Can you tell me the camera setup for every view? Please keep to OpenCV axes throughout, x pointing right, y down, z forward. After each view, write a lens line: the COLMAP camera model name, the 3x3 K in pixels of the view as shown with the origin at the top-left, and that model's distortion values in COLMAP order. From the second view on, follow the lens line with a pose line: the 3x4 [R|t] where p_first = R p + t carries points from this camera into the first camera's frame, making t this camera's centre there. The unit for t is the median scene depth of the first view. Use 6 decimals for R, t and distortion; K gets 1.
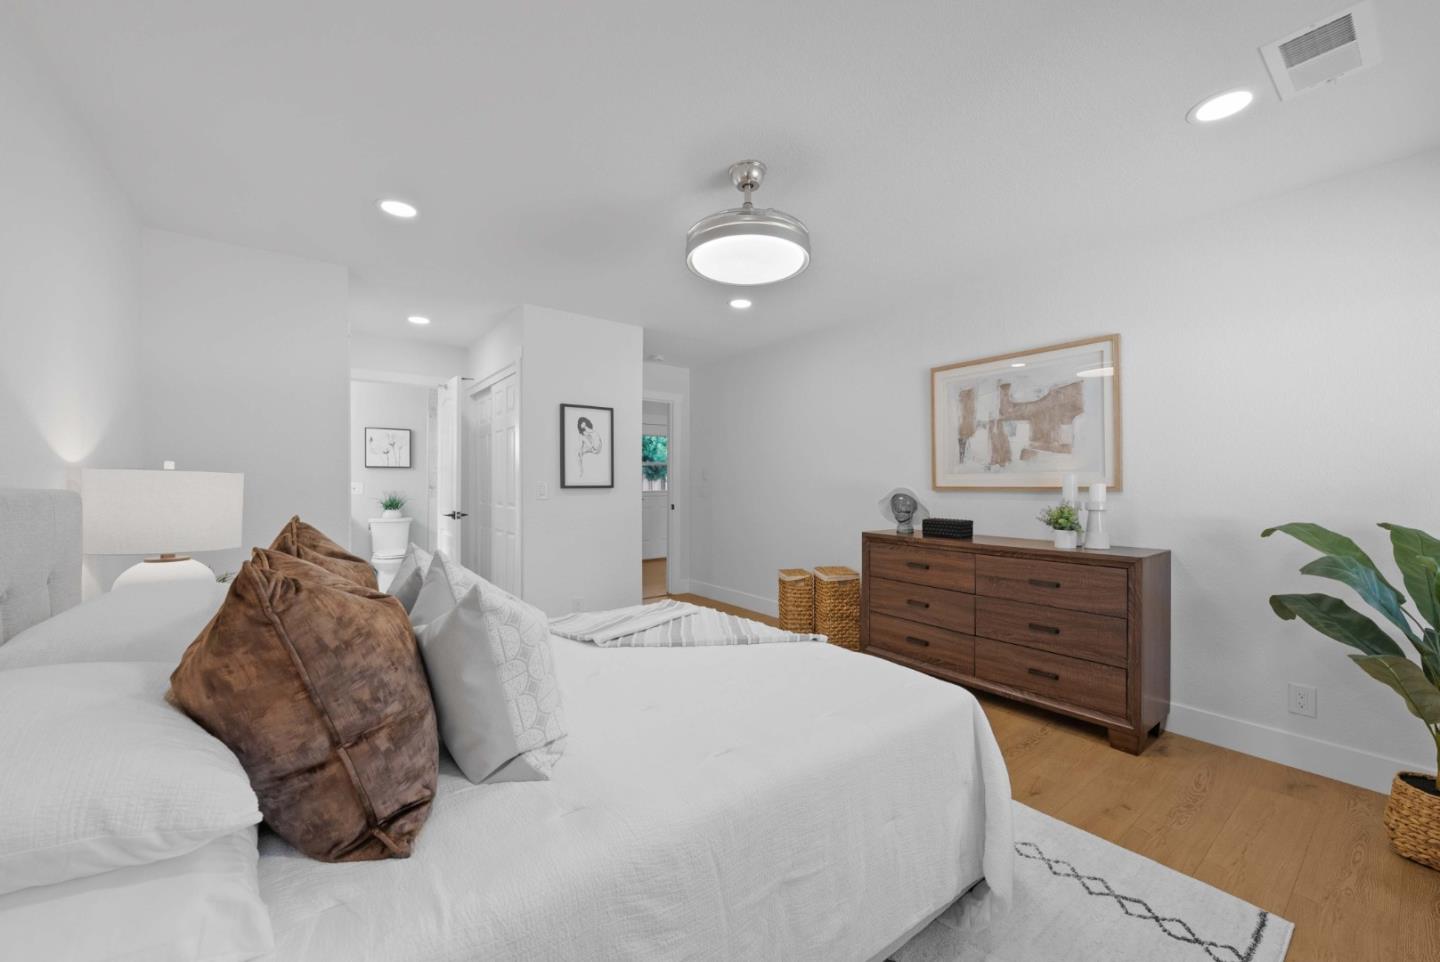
lens RADIAL K [[494.9, 0, 723.6], [0, 494.9, 483.2], [0, 0, 1]] dist [0.000379, 0.000148]
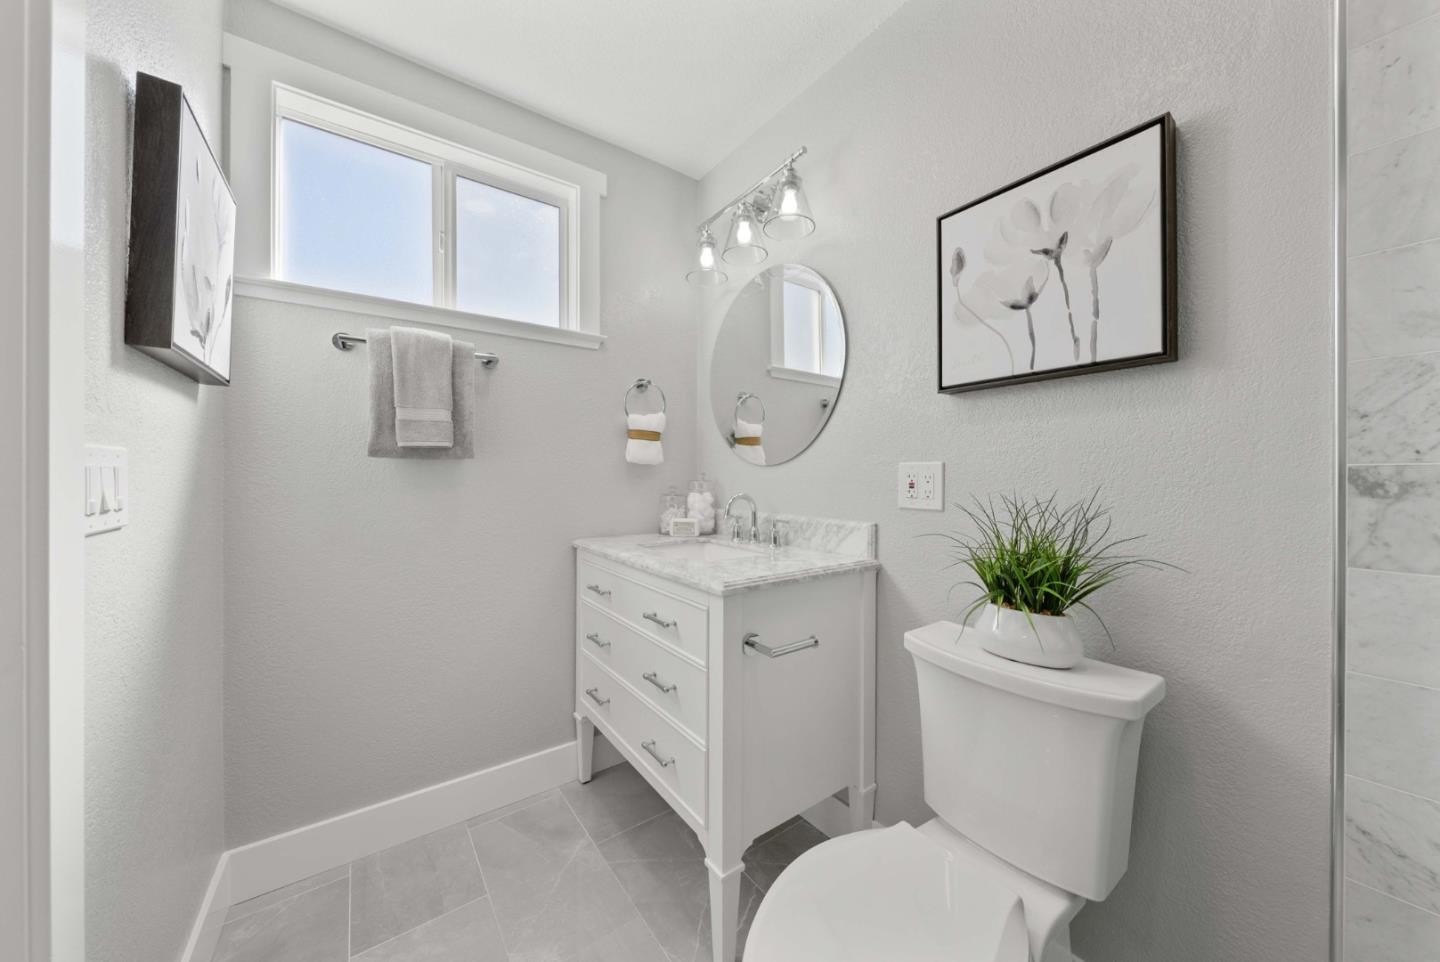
lens RADIAL K [[494.9, 0, 723.6], [0, 494.9, 483.2], [0, 0, 1]] dist [0.000379, 0.000148]
pose [[-0.067960, 0.009224, -0.997645, -0.477893], [-0.000814, 0.999956, 0.009301, 0.007072], [0.997688, 0.001444, -0.067949, 0.892926]]
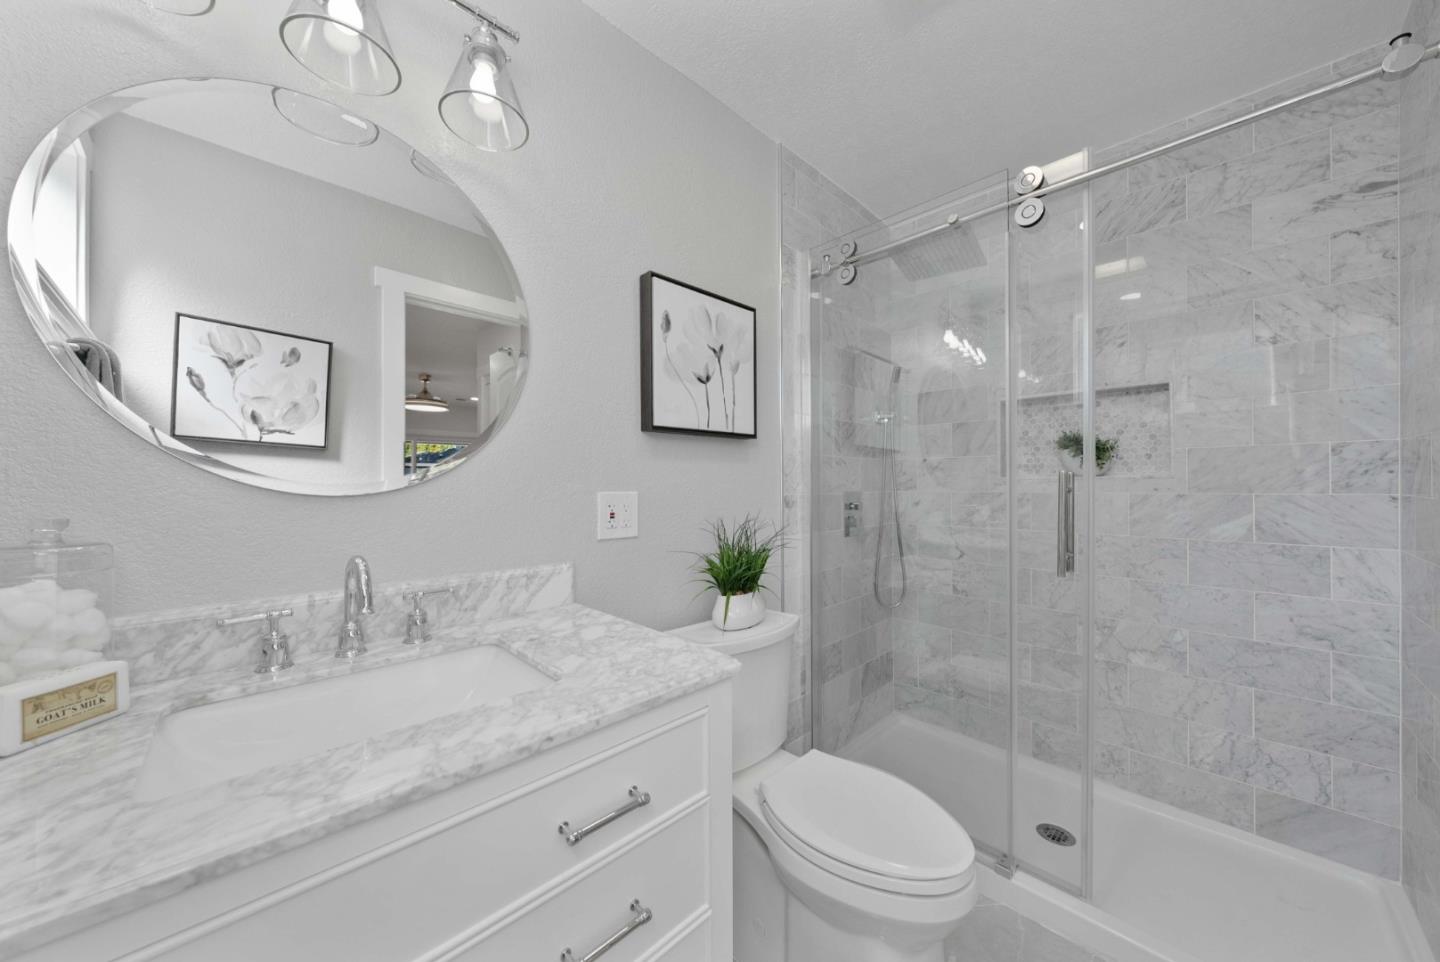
lens RADIAL K [[494.9, 0, 723.6], [0, 494.9, 483.2], [0, 0, 1]] dist [0.000379, 0.000148]
pose [[0.997135, -0.003474, 0.075567, -0.689611], [0.003403, 0.999994, 0.001068, -0.005235], [-0.075570, -0.000807, 0.997140, 0.726342]]
